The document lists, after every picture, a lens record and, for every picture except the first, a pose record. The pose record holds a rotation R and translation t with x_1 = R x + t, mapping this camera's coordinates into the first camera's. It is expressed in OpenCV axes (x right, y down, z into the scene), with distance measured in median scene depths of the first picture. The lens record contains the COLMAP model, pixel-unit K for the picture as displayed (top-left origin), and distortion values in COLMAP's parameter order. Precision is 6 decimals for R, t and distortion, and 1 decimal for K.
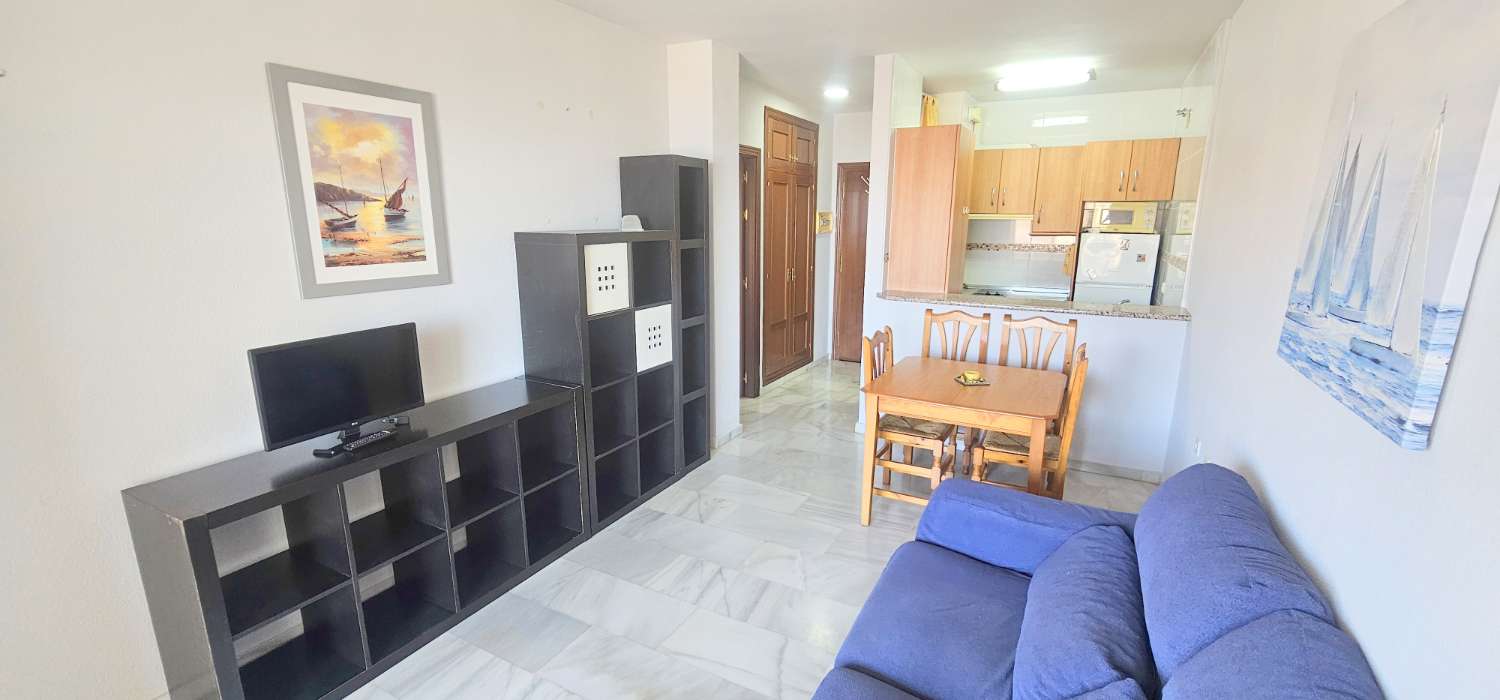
lens RADIAL K [[615.4, 0, 756.3], [0, 615.4, 354.9], [0, 0, 1]] dist [-0.003901, 0.000380]
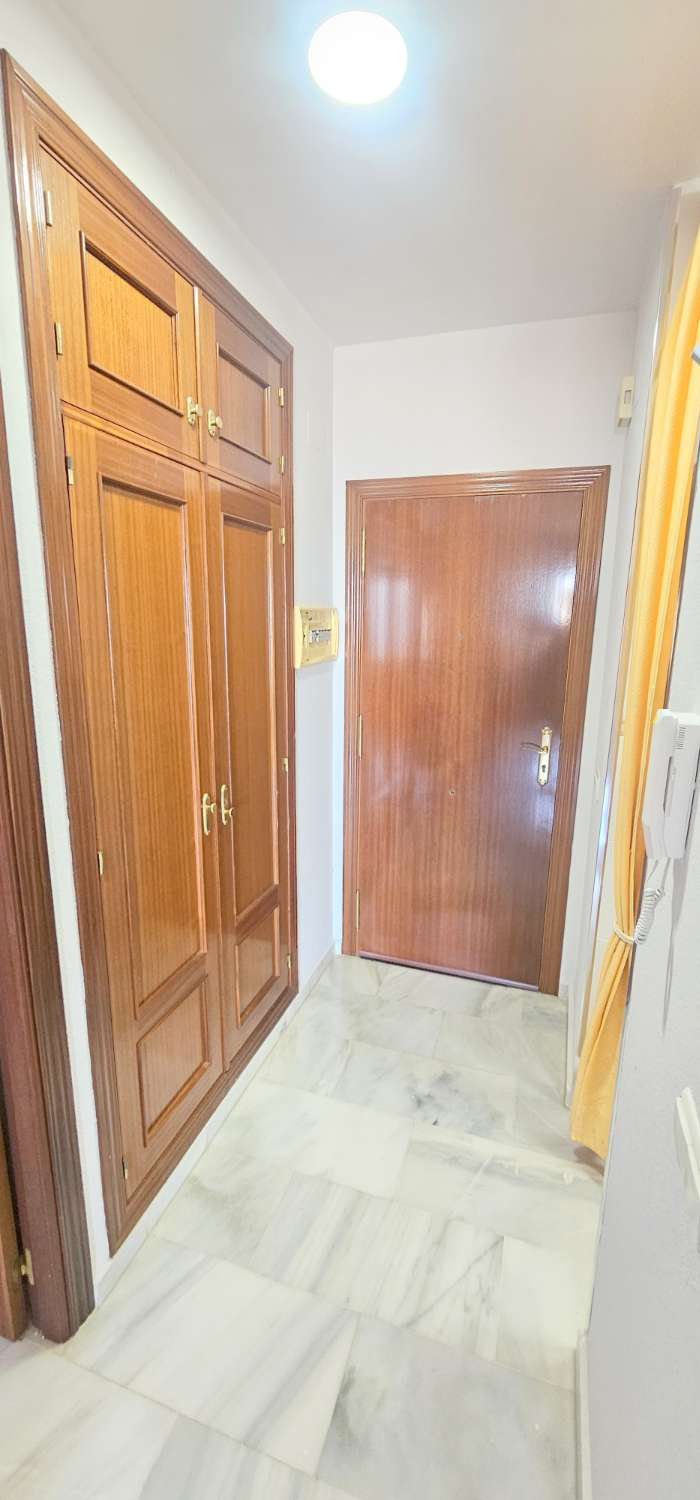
lens RADIAL K [[615.4, 0, 340.5], [0, 615.4, 754.3], [0, 0, 1]] dist [-0.003901, 0.000380]
pose [[0.987512, -0.031334, 0.154397, 0.094995], [0.032044, 0.999484, -0.002111, -0.207183], [-0.154251, 0.007032, 0.988007, 0.918376]]
